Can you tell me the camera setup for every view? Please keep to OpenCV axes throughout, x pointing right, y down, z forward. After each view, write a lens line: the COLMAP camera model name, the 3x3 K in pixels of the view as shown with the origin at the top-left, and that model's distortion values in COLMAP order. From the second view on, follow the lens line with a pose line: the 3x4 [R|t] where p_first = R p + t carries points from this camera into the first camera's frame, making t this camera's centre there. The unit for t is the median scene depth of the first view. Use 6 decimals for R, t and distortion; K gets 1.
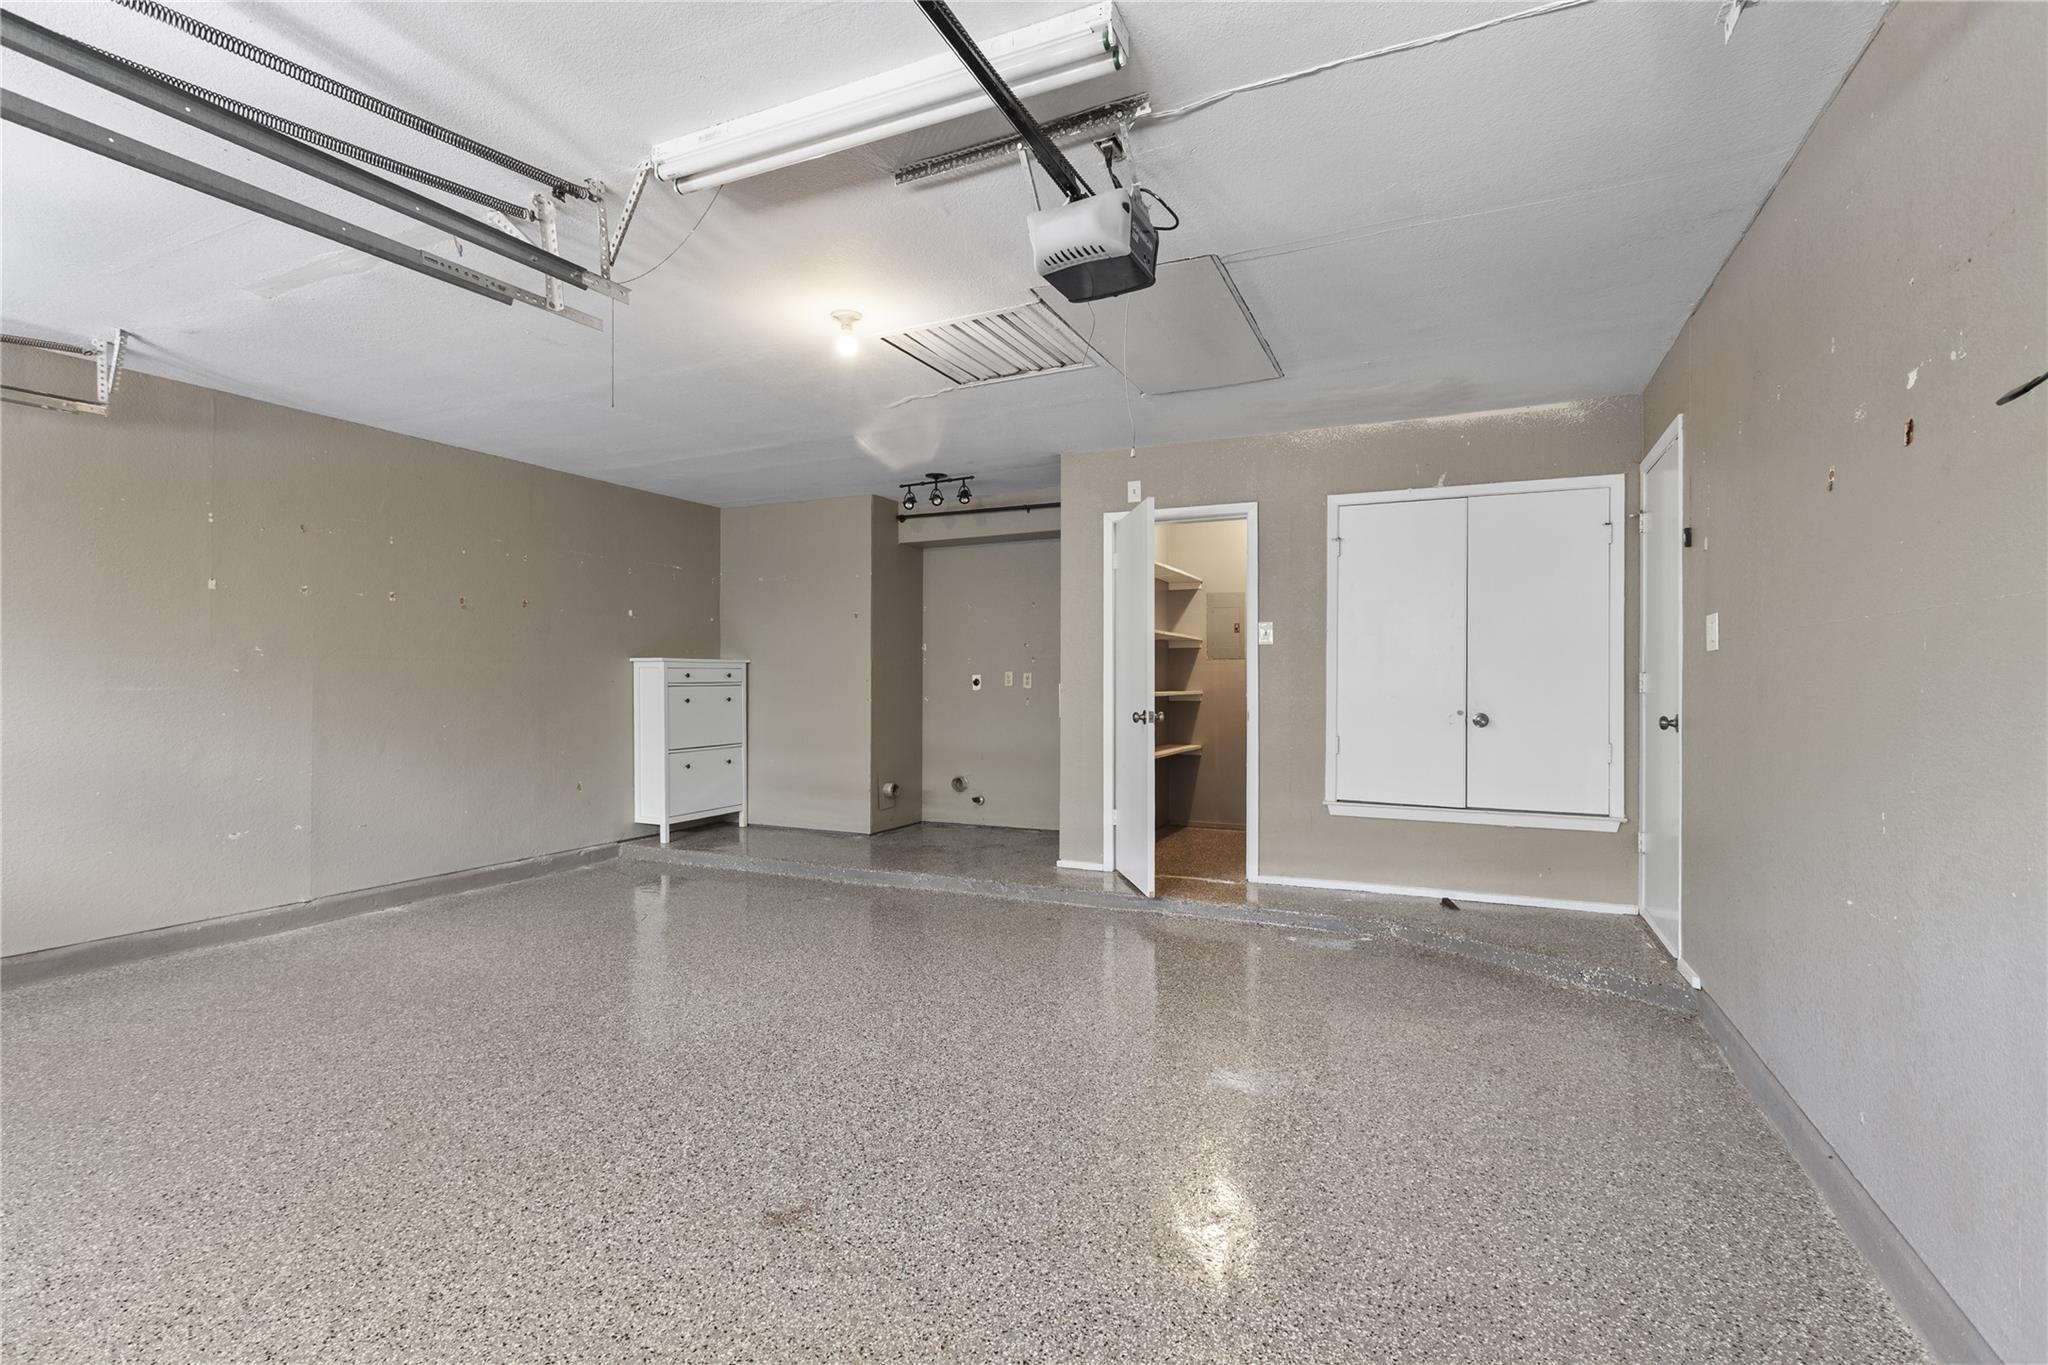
lens RADIAL K [[933.0, 0, 1017.7], [0, 933.0, 679.0], [0, 0, 1]] dist [0.000045, -0.000267]
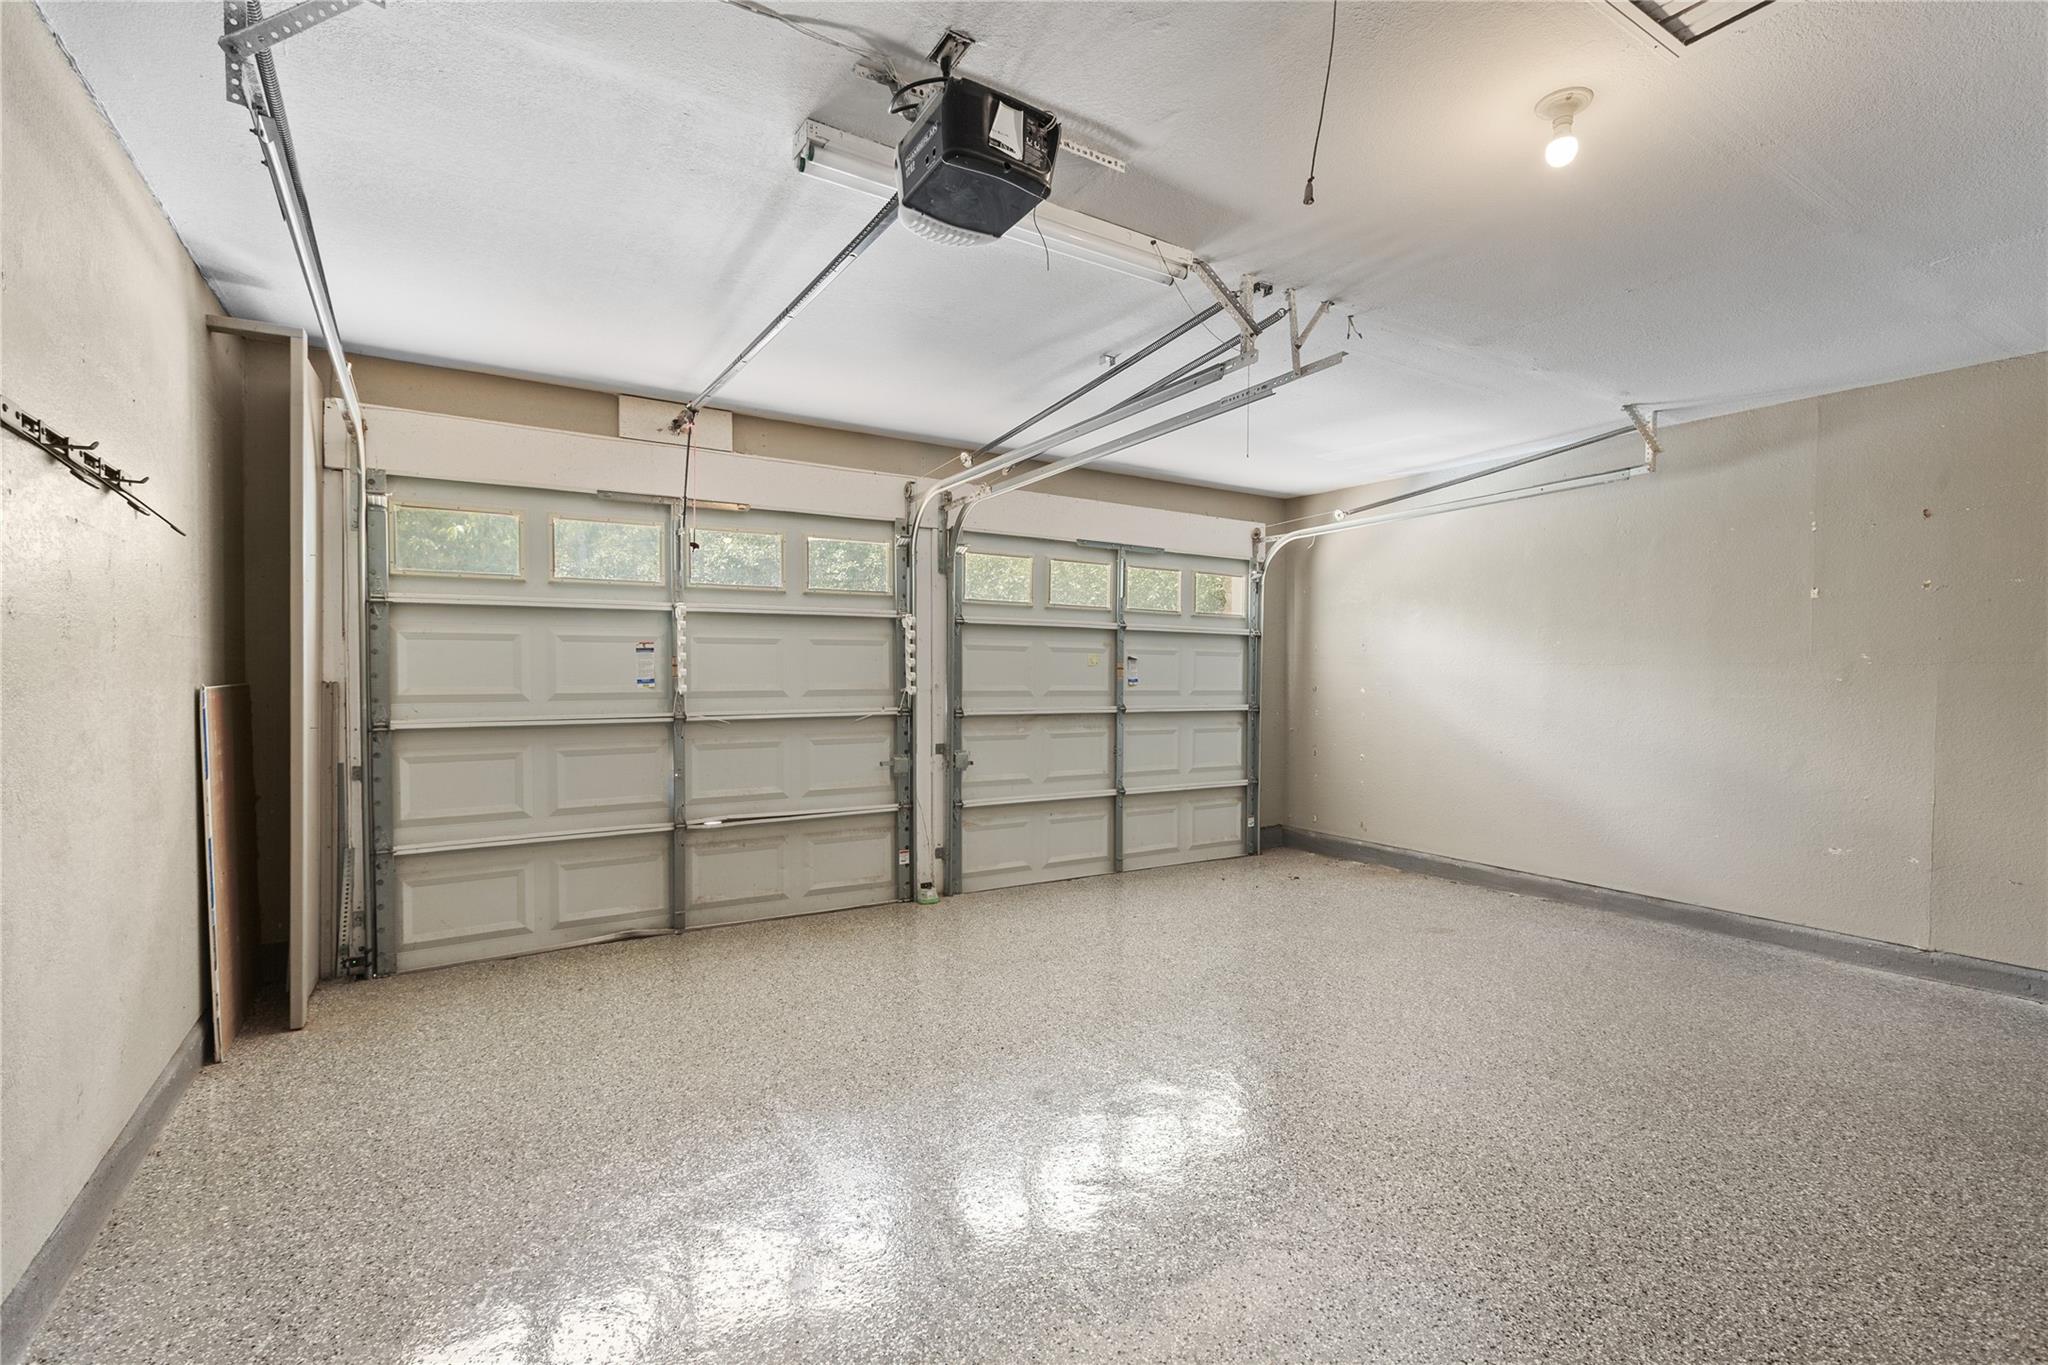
lens RADIAL K [[933.0, 0, 1018.6], [0, 933.0, 681.2], [0, 0, 1]] dist [0.000045, -0.000267]
pose [[-0.538075, 0.010364, -0.842833, 0.434247], [-0.004160, 0.999880, 0.014951, -0.018646], [0.842887, 0.011551, -0.537967, 0.817940]]
